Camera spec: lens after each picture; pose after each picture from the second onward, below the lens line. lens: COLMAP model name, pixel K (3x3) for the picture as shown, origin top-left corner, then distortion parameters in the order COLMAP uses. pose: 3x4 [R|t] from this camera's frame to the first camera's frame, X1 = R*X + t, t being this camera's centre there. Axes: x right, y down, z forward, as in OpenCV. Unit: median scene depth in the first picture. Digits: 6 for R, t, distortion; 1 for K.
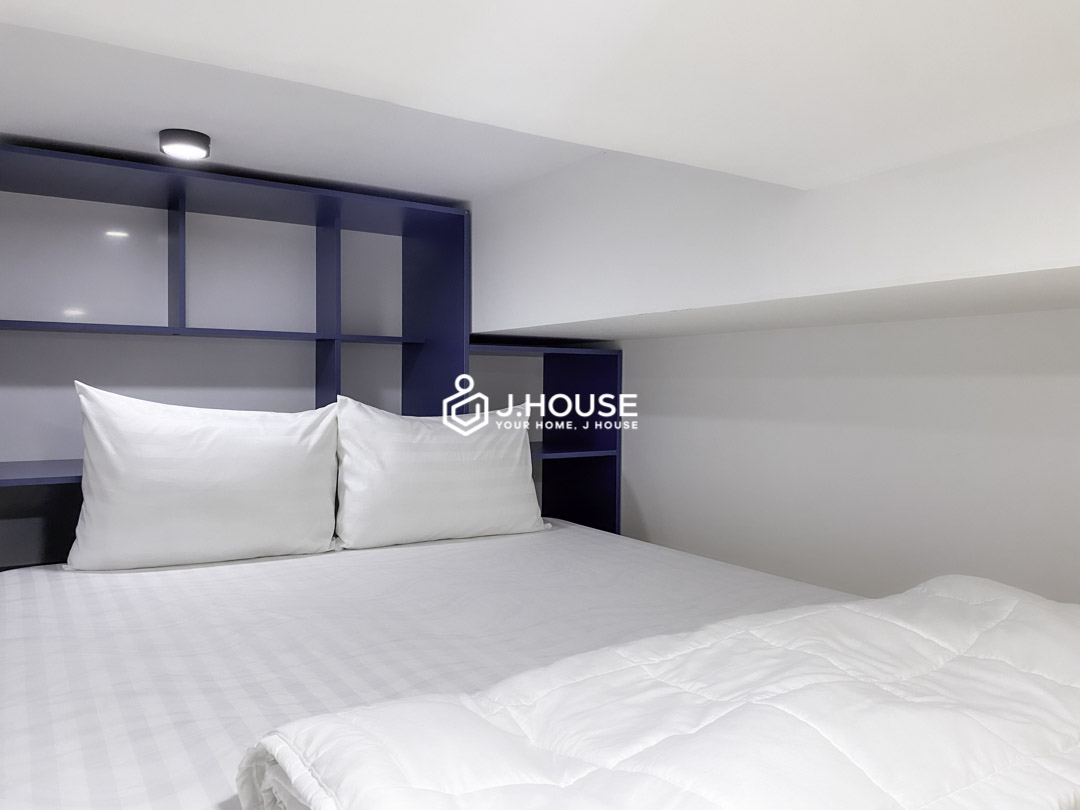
lens RADIAL K [[808.6, 0, 540.0], [0, 808.6, 405.0], [0, 0, 1]] dist [0.000893, -0.004811]
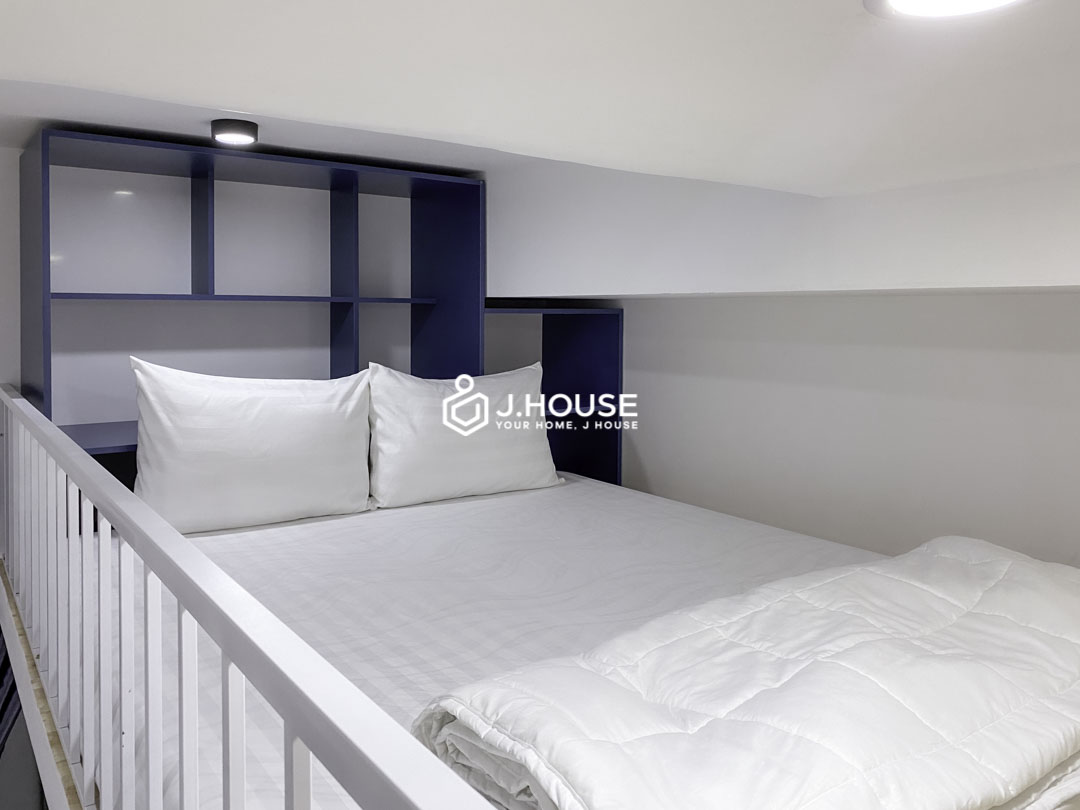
lens RADIAL K [[829.3, 0, 539.3], [0, 829.3, 334.3], [0, 0, 1]] dist [0.004460, -0.005494]
pose [[0.998374, -0.003955, 0.056872, -0.169741], [0.003643, 0.999978, 0.005589, -0.101616], [-0.056892, -0.005373, 0.998366, -0.177669]]
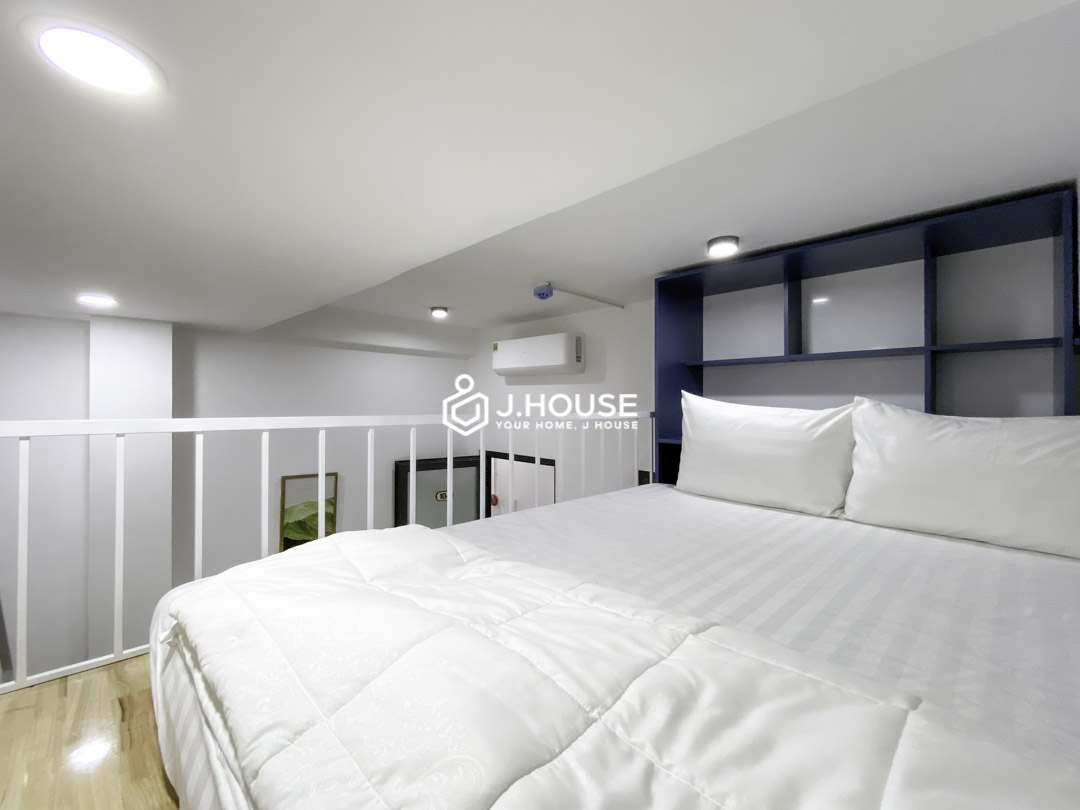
lens RADIAL K [[463.0, 0, 518.5], [0, 463.0, 402.9], [0, 0, 1]] dist [0.000363, 0.000002]
pose [[0.184372, -0.006240, -0.982837, 0.670990], [-0.025434, 0.999615, -0.011118, 0.035388], [0.982527, 0.027047, 0.184142, 0.668928]]
